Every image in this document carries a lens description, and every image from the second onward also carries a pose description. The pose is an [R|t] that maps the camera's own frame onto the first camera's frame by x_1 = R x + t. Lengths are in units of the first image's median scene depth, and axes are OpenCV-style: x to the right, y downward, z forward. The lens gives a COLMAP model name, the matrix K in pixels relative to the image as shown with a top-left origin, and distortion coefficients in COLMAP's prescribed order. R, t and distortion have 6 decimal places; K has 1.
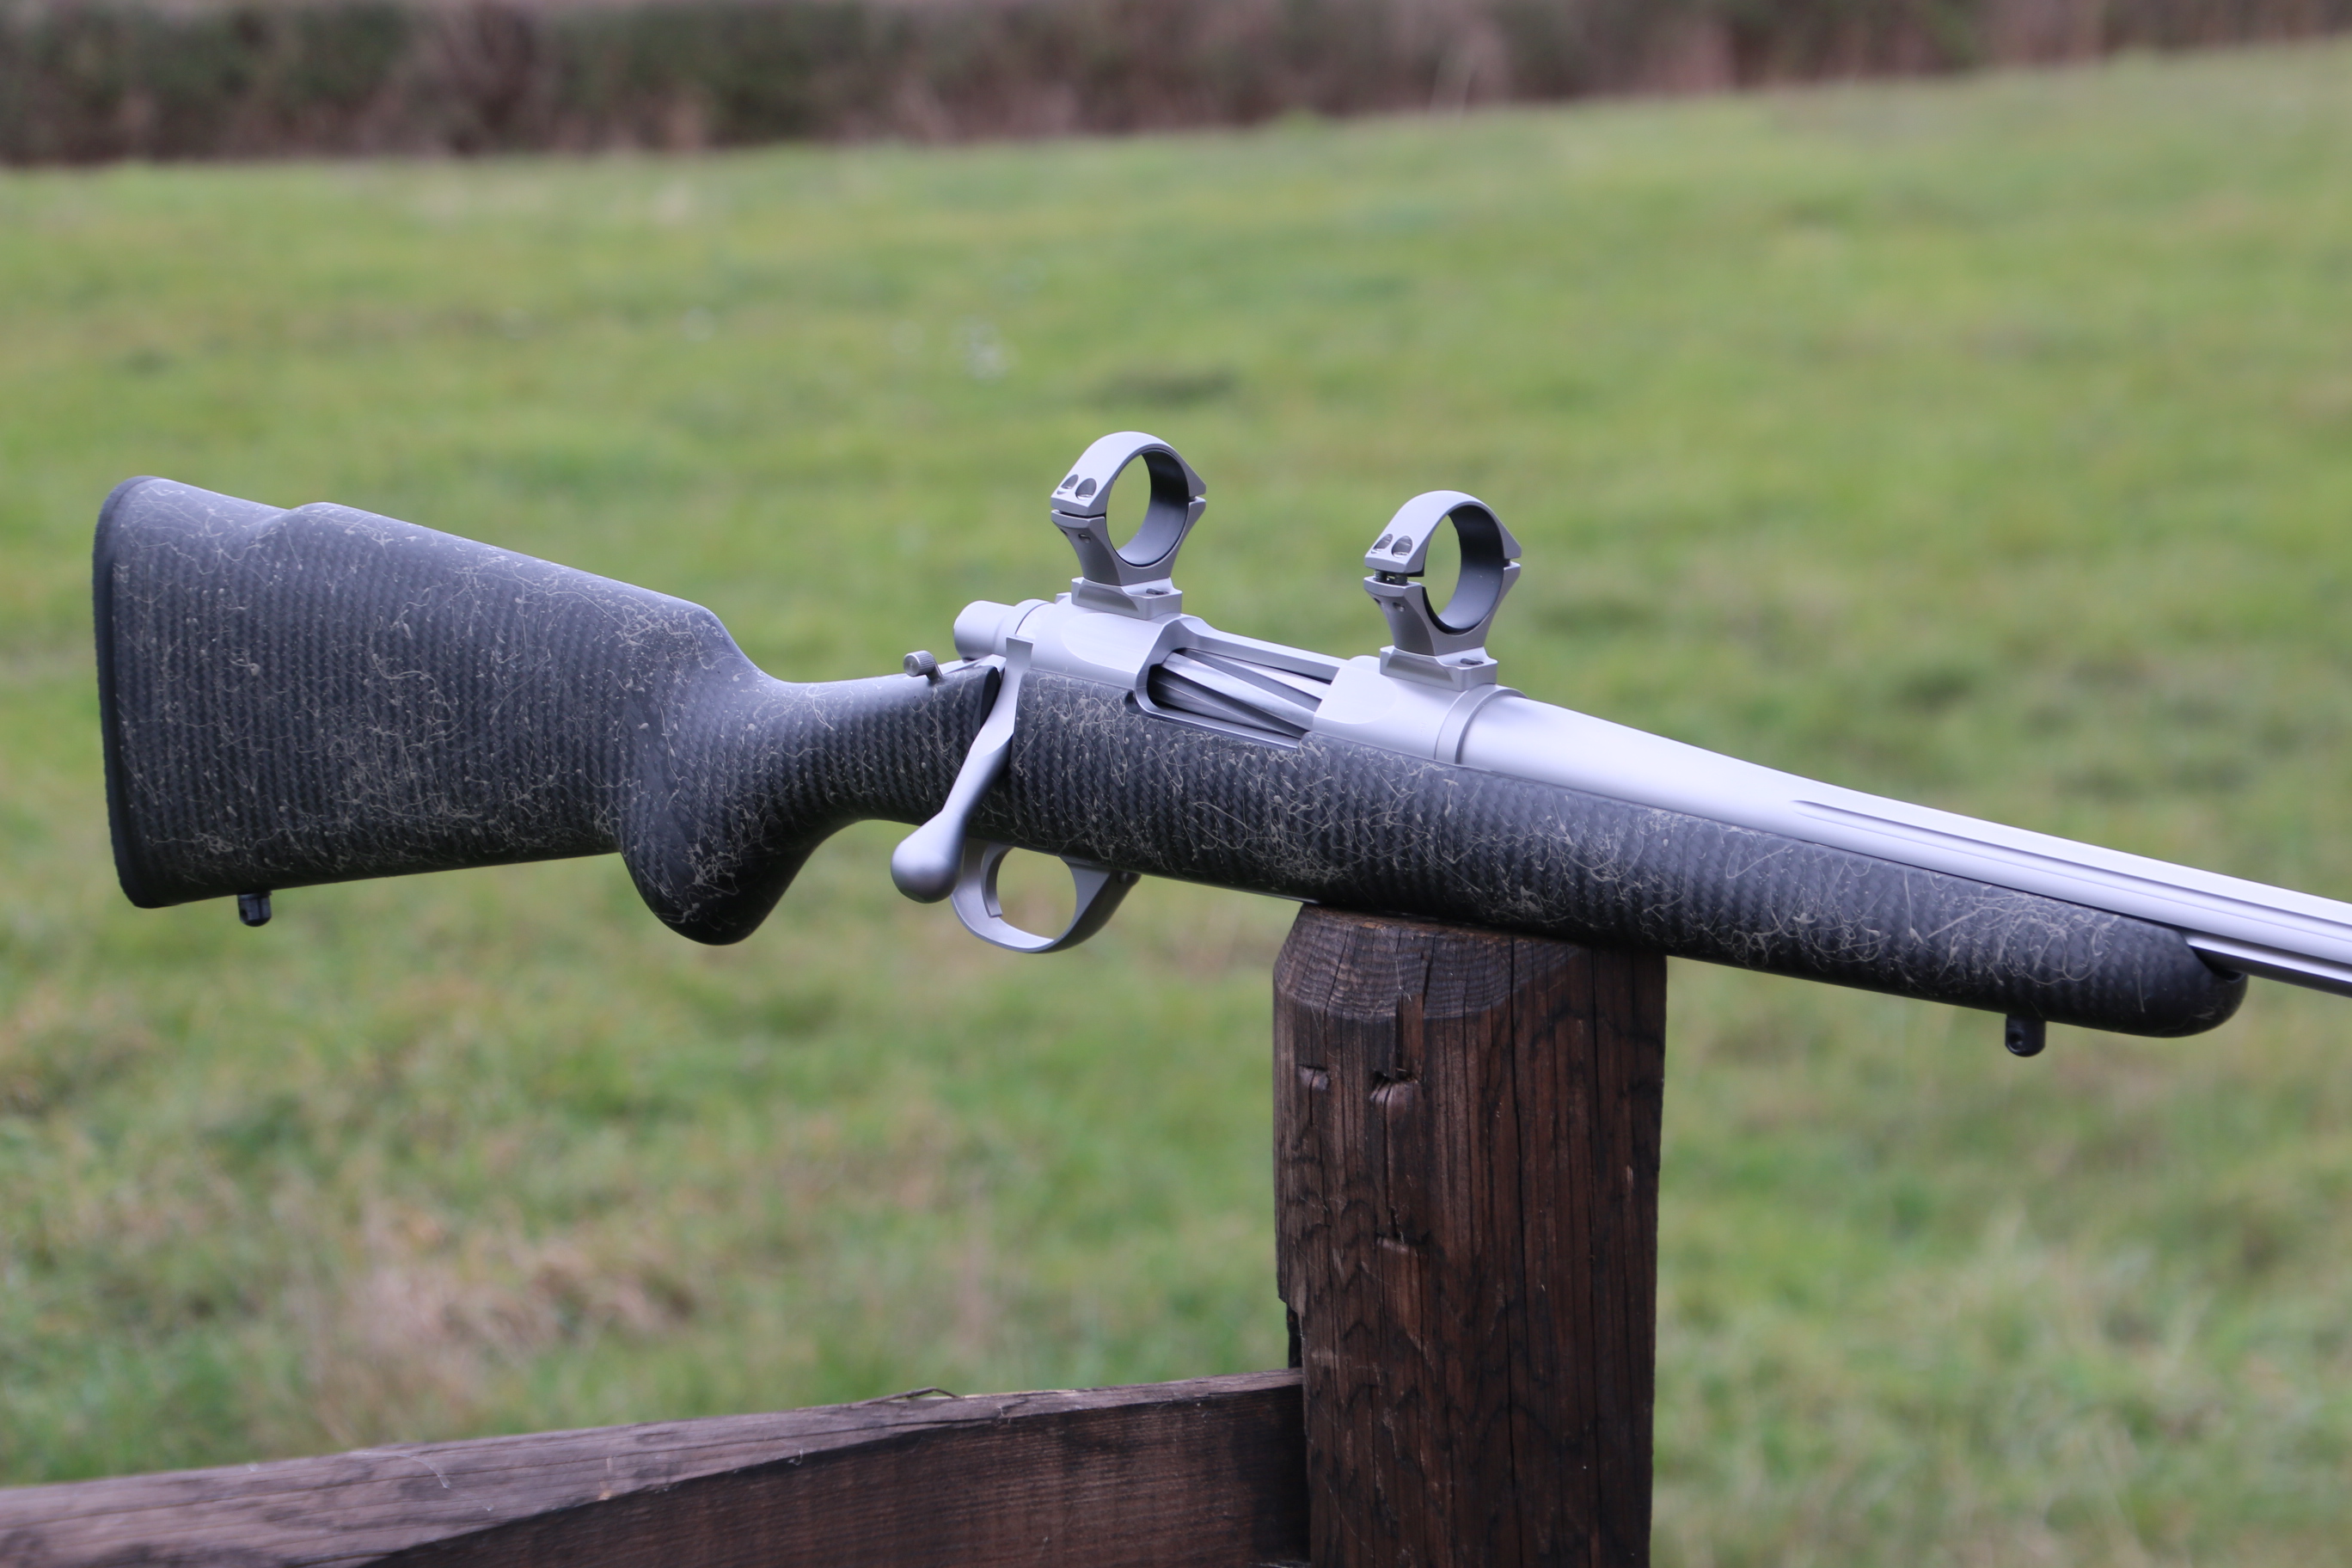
lens RADIAL K [[5990.4, 0, 1239.2], [0, 5990.4, 910.9], [0, 0, 1]] dist [0.795145, 0.519522]
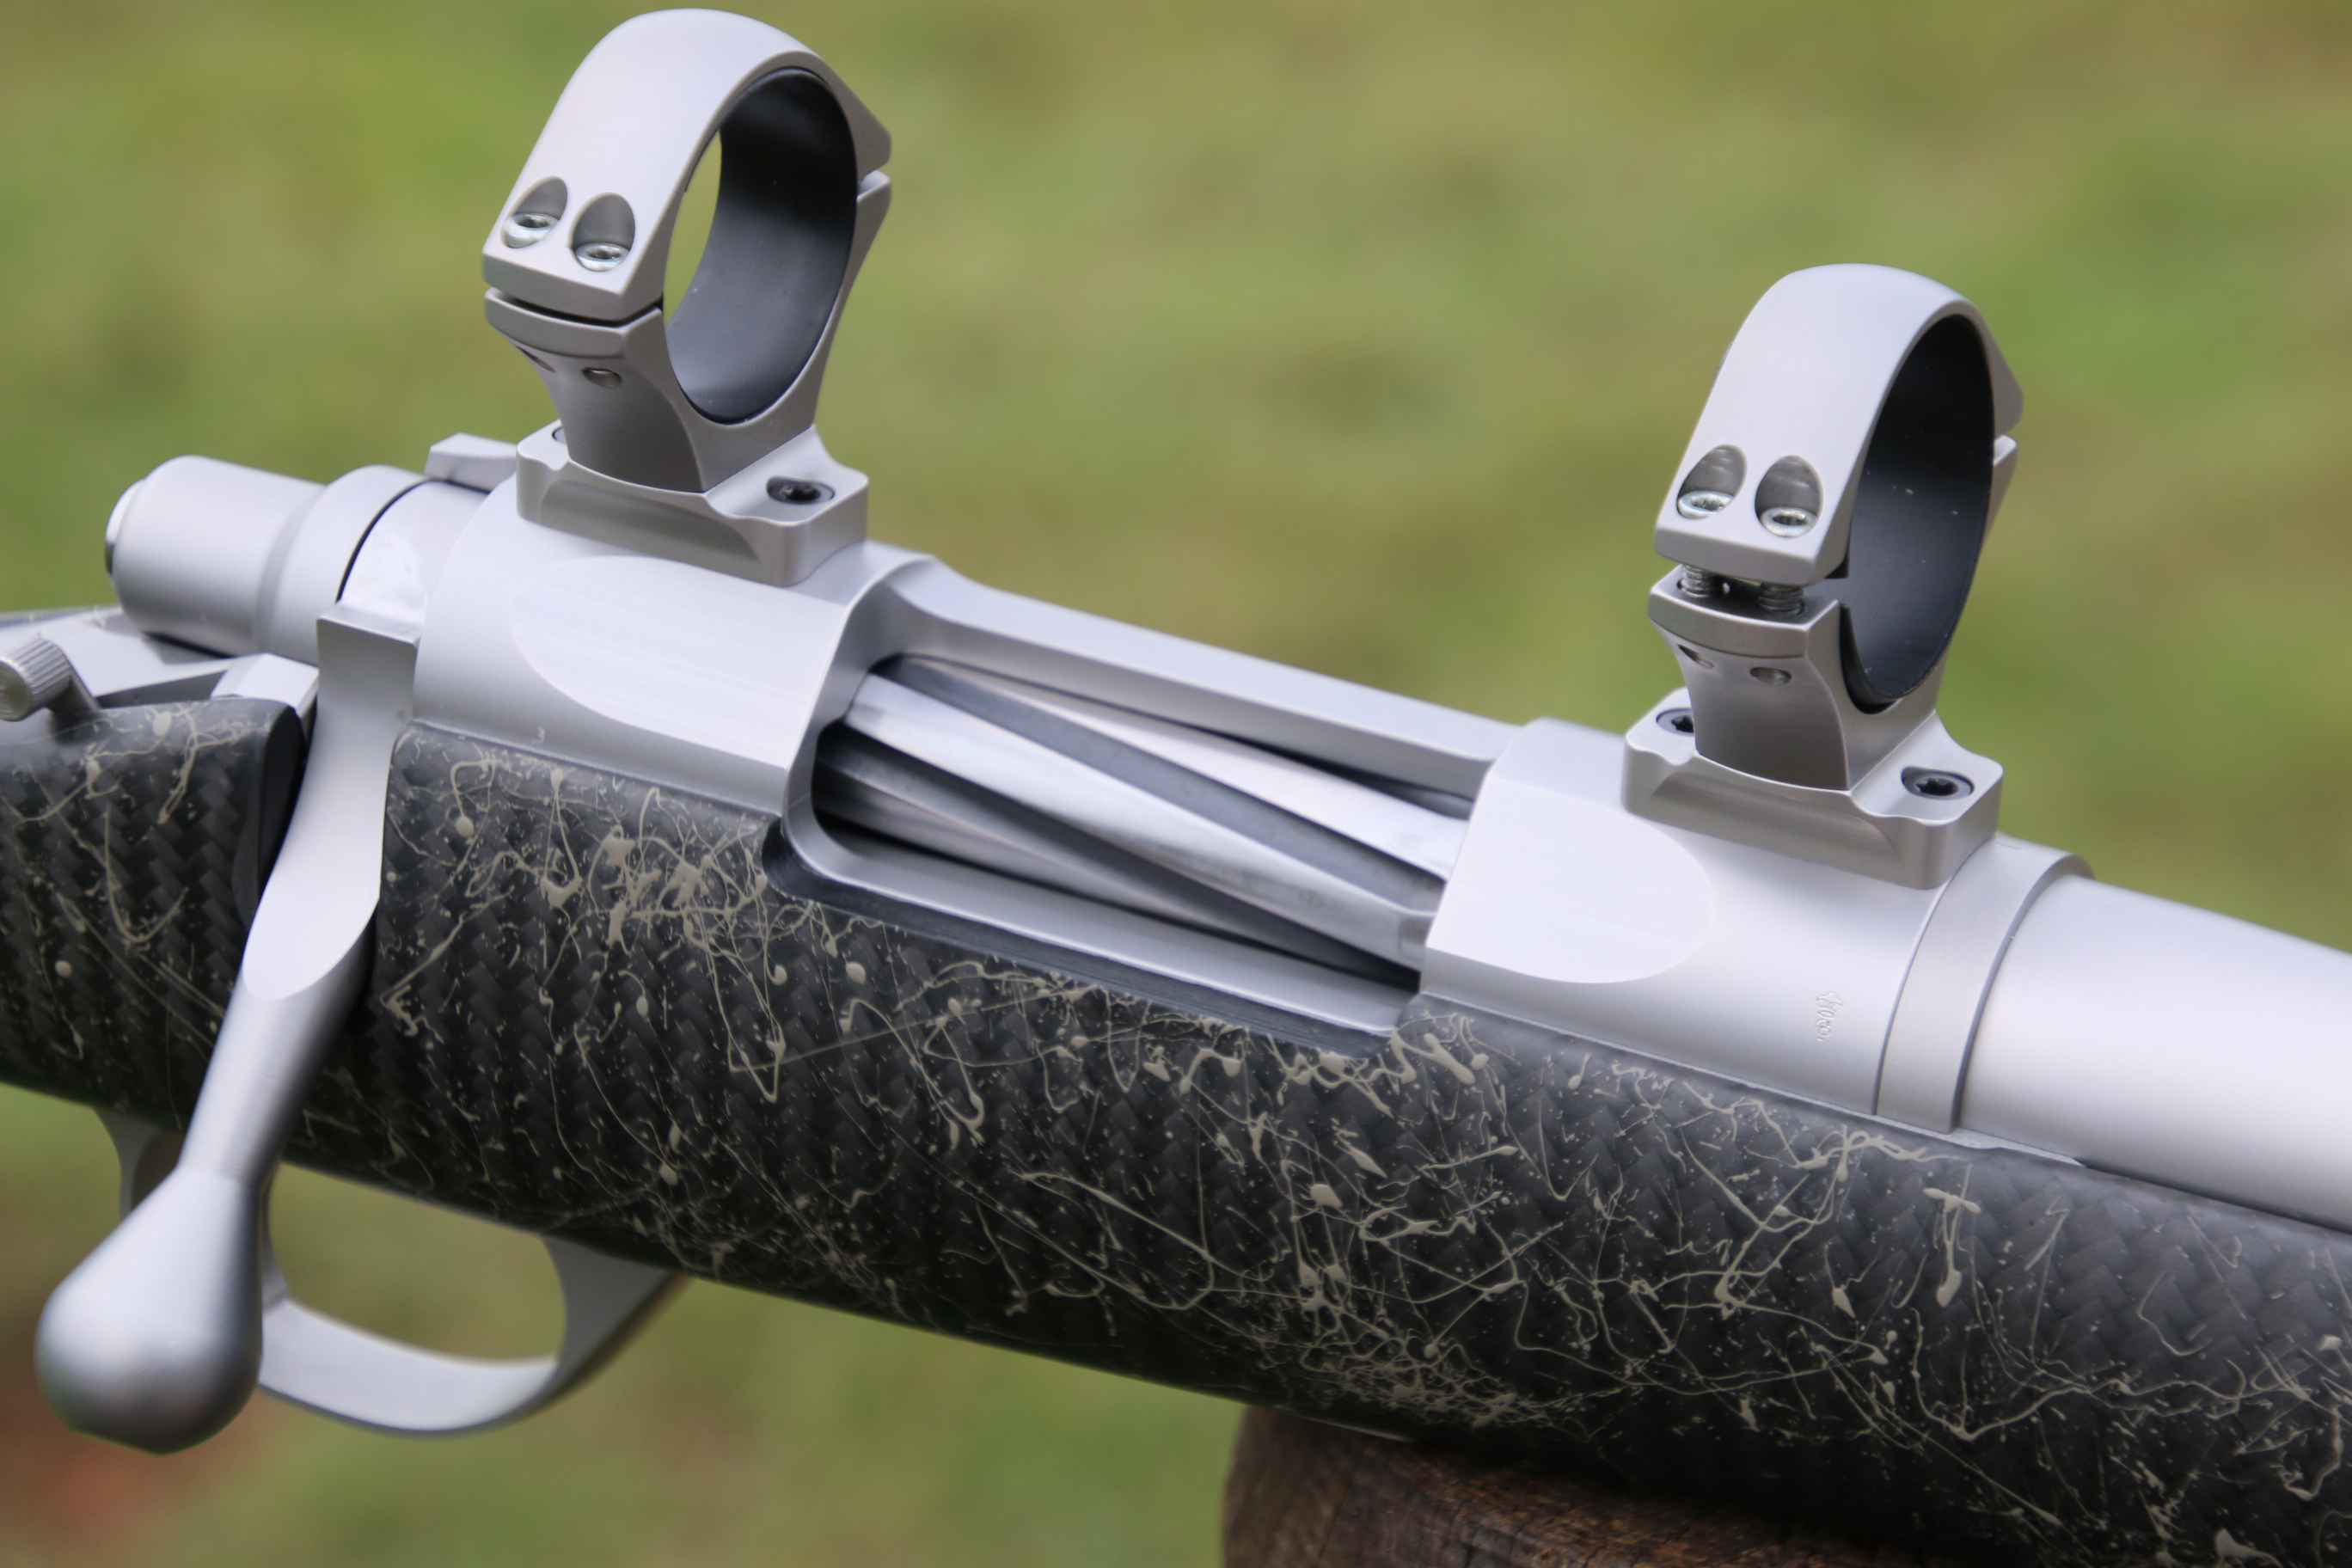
lens RADIAL K [[6712.1, 0, 1294.6], [0, 6712.1, 928.2], [0, 0, 1]] dist [0.543901, 2.179634]
pose [[0.964296, -0.101999, 0.244398, -0.085376], [0.046187, 0.973483, 0.224049, -0.117628], [-0.260770, -0.204761, 0.943436, 0.661493]]
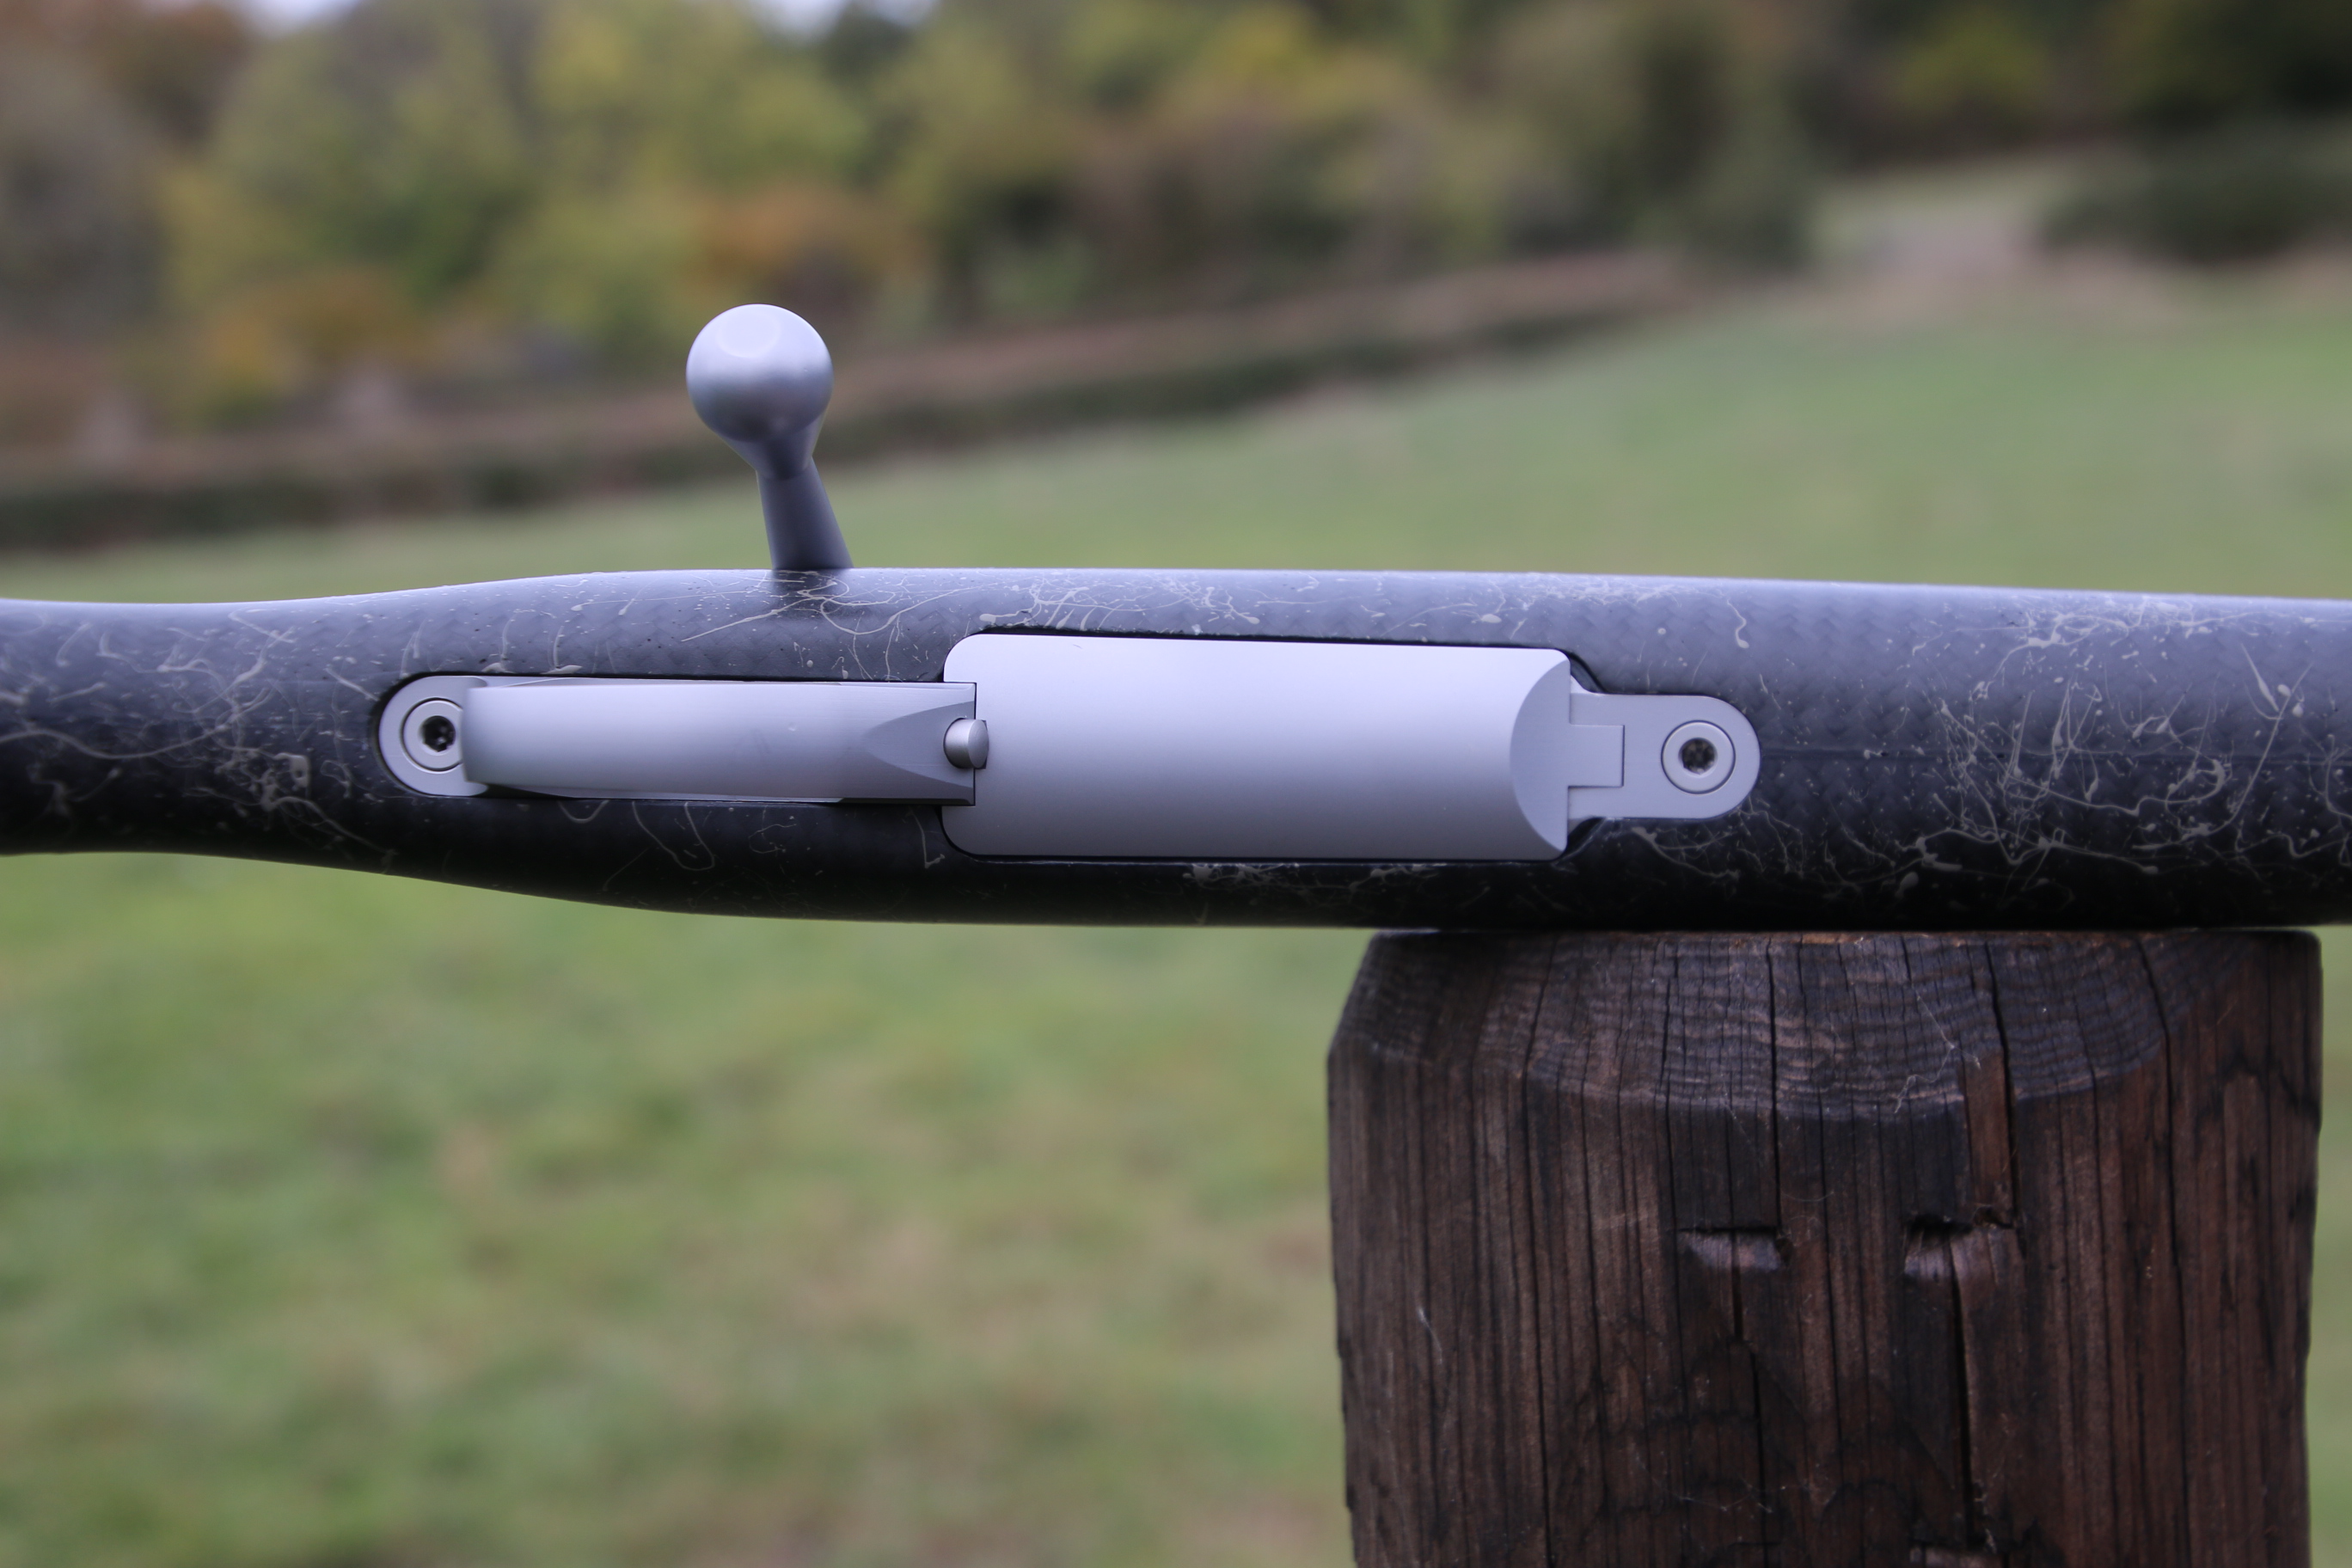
lens RADIAL K [[4416.8, 0, 1323.7], [0, 4416.8, 878.9], [0, 0, 1]] dist [0.262891, 1.396646]
pose [[0.755620, -0.041473, 0.653696, -0.259371], [0.105865, 0.992605, -0.059397, 0.015389], [-0.646399, 0.114085, 0.754422, 0.742159]]
